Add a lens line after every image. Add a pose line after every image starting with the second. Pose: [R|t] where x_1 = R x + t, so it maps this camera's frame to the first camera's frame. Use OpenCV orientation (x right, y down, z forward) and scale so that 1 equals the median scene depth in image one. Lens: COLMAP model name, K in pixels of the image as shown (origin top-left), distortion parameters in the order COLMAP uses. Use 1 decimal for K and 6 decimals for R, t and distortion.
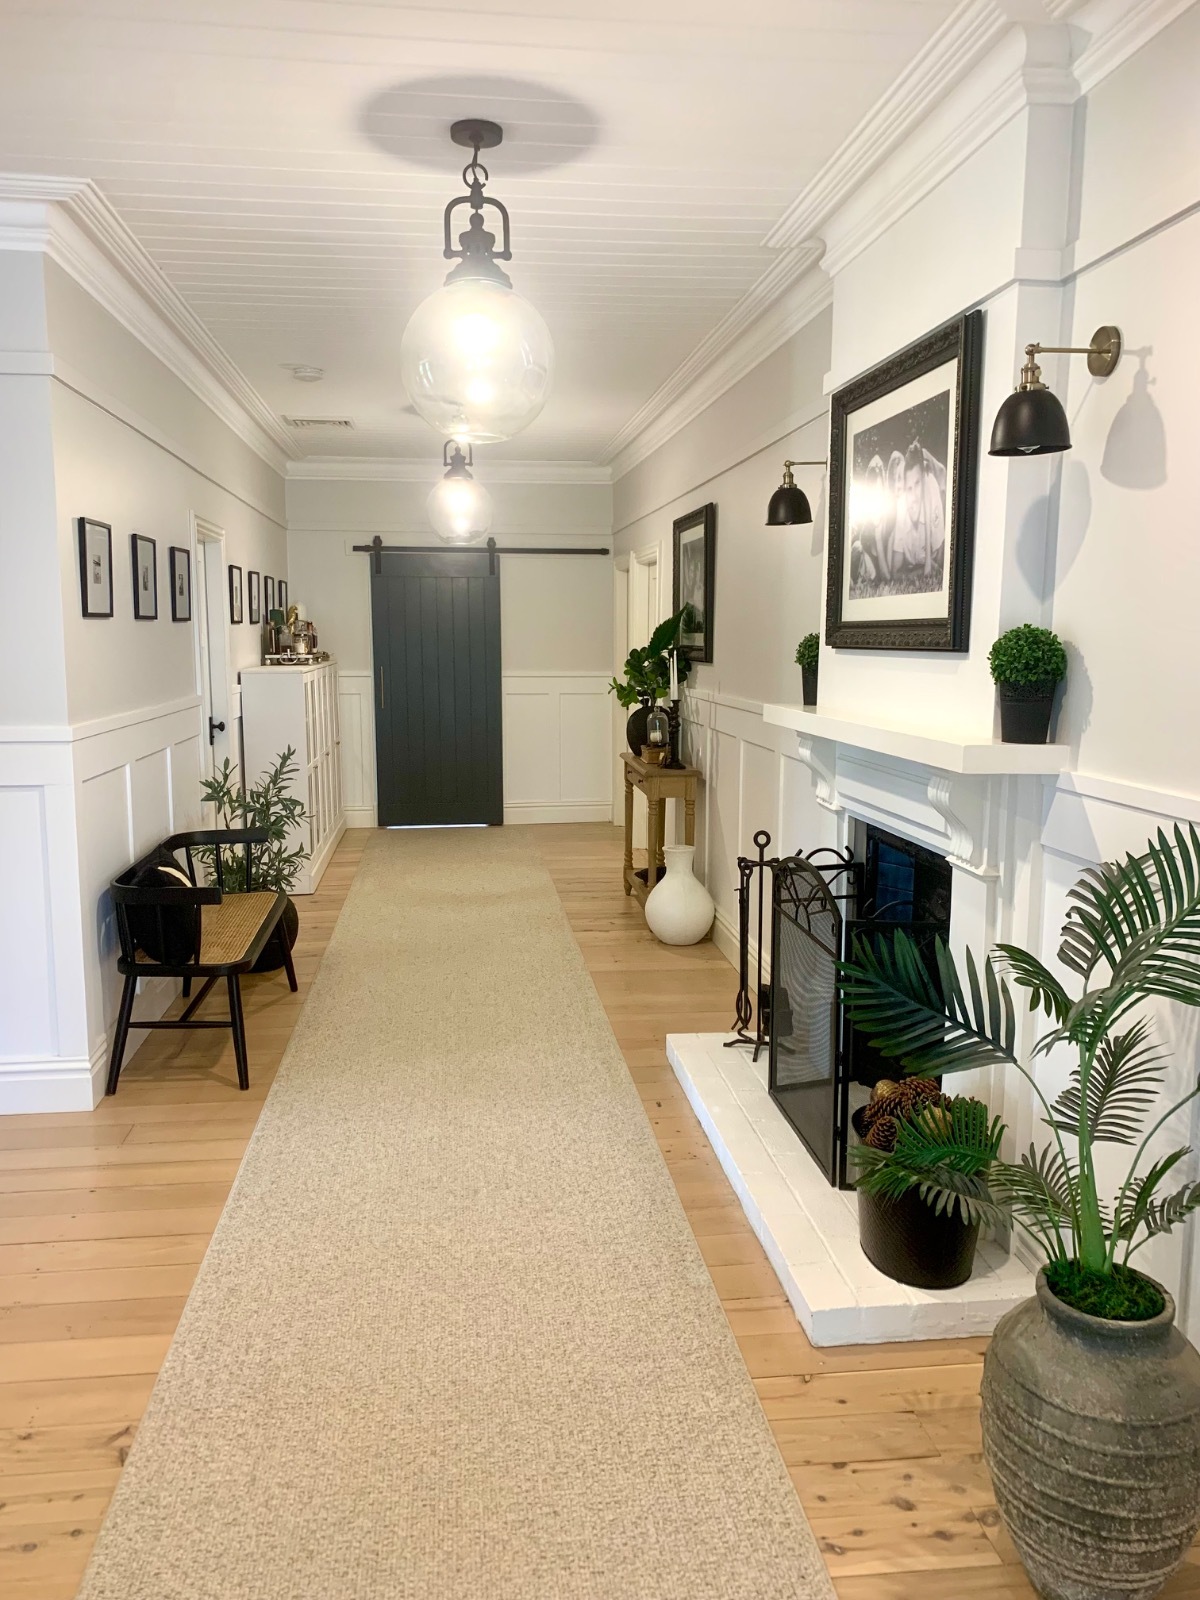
lens RADIAL K [[1220.7, 0, 592.2], [0, 1220.7, 795.0], [0, 0, 1]] dist [0.023499, -0.005777]
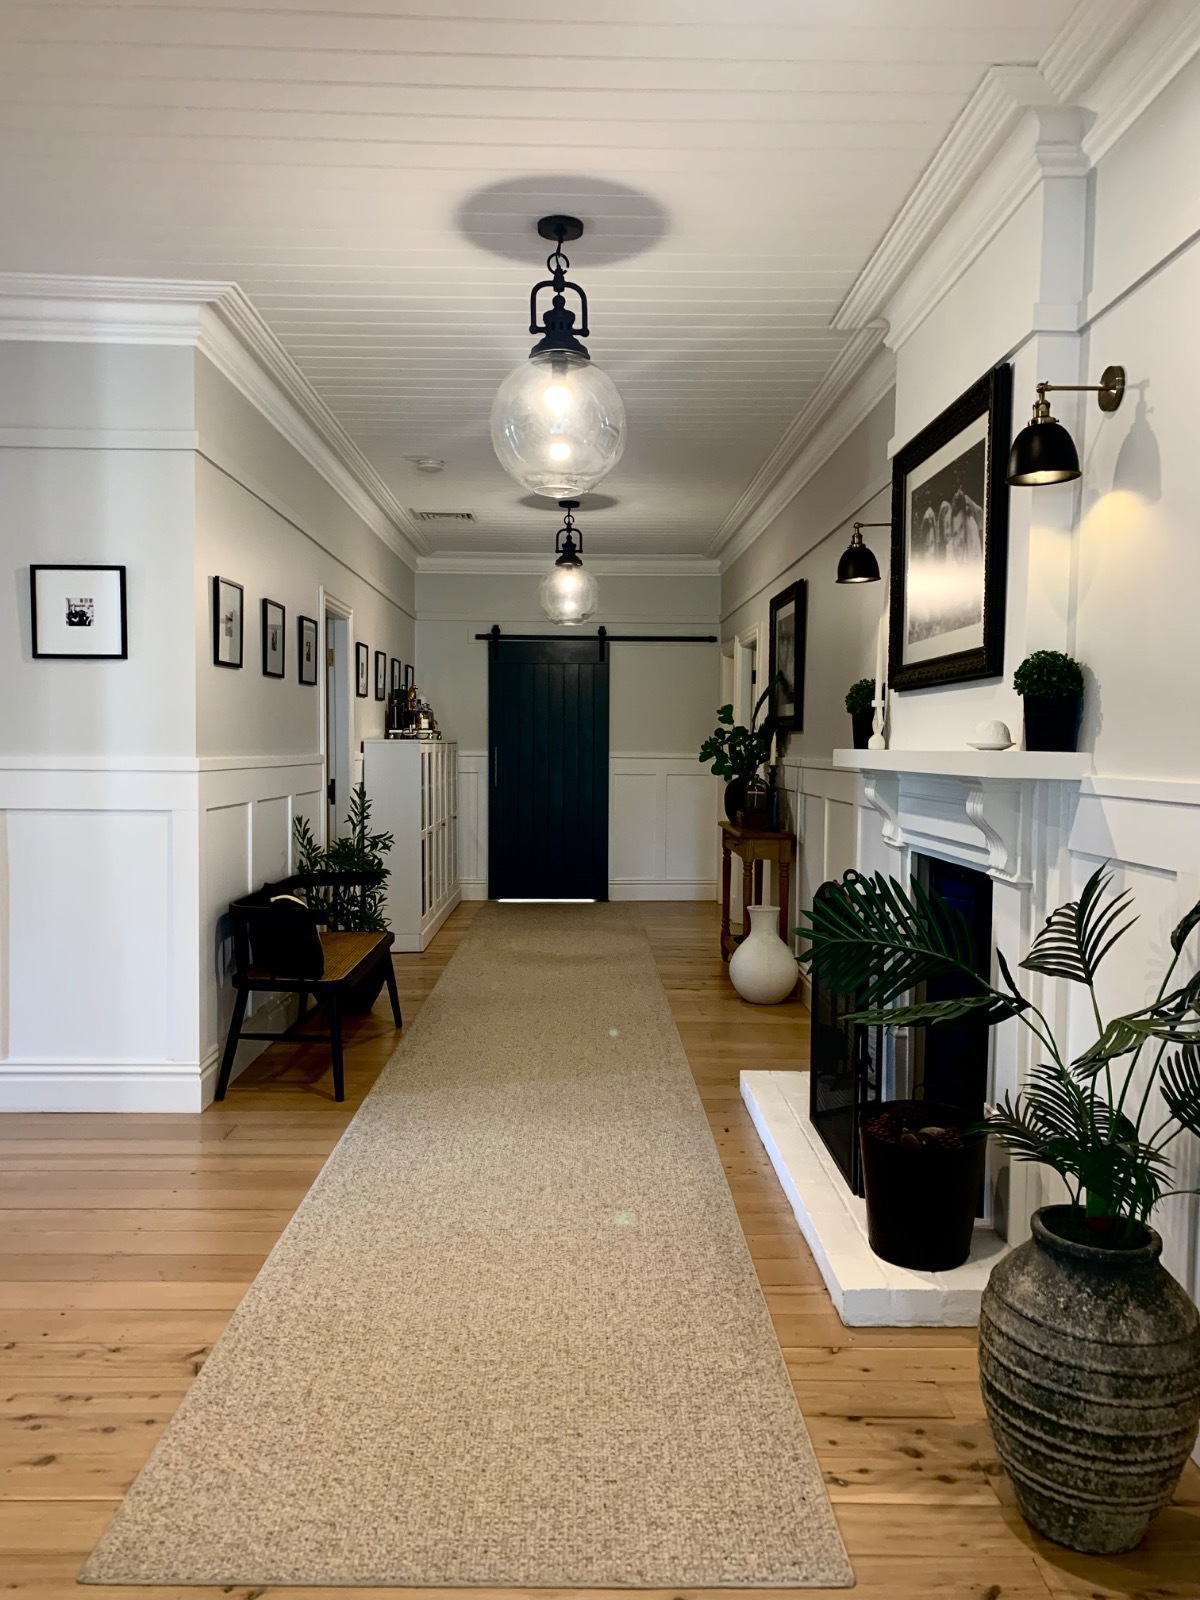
lens RADIAL K [[1213.3, 0, 598.7], [0, 1213.3, 799.7], [0, 0, 1]] dist [0.027306, -0.003027]
pose [[0.994828, 0.012810, -0.100766, 0.055724], [-0.021416, 0.996169, -0.084791, 0.076373], [0.099294, 0.086511, 0.991290, -0.066782]]
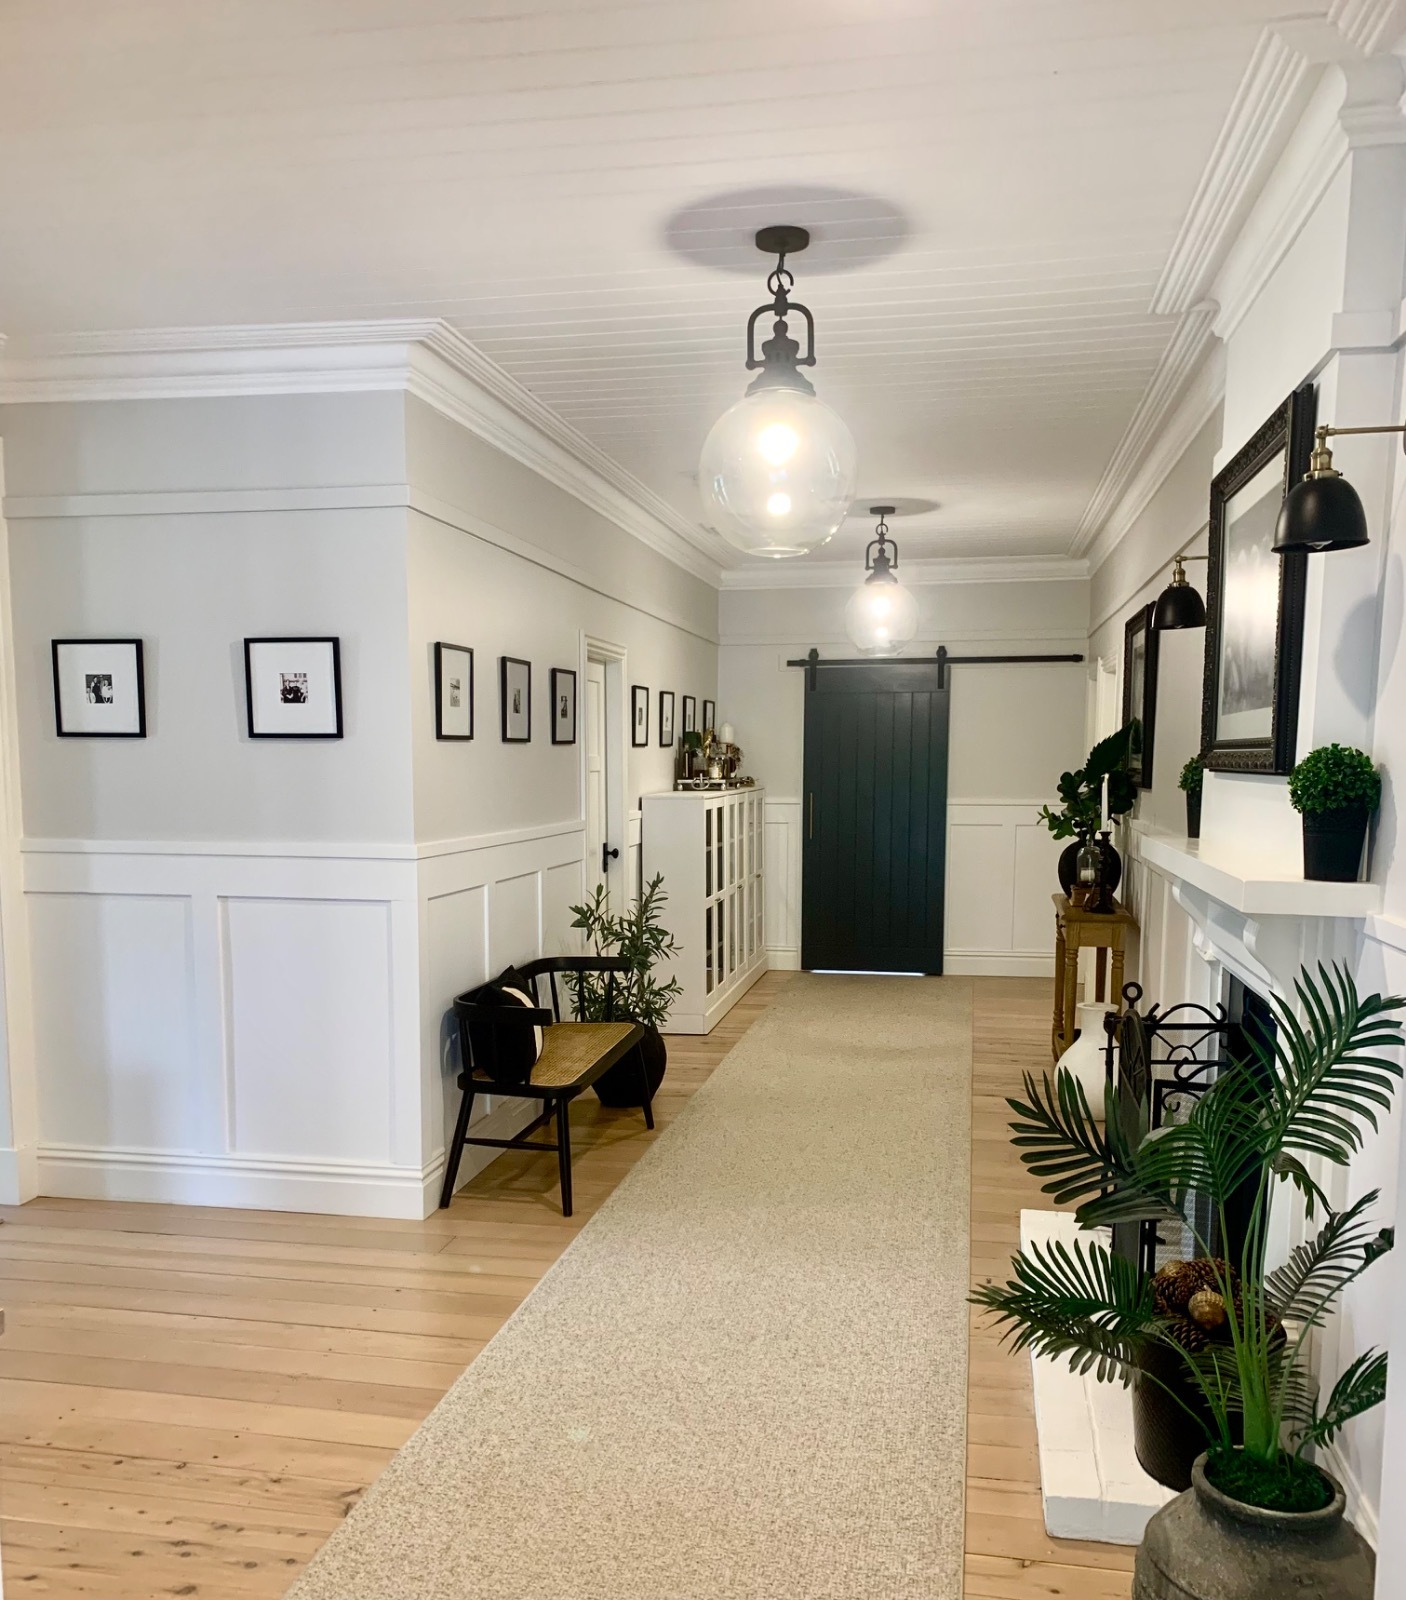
lens RADIAL K [[1422.5, 0, 683.9], [0, 1422.5, 929.1], [0, 0, 1]] dist [0.047656, -0.042212]
pose [[0.950809, 0.039195, -0.307288, 0.182415], [-0.042643, 0.999080, -0.004512, 0.012398], [0.306829, 0.017394, 0.951606, -0.082246]]
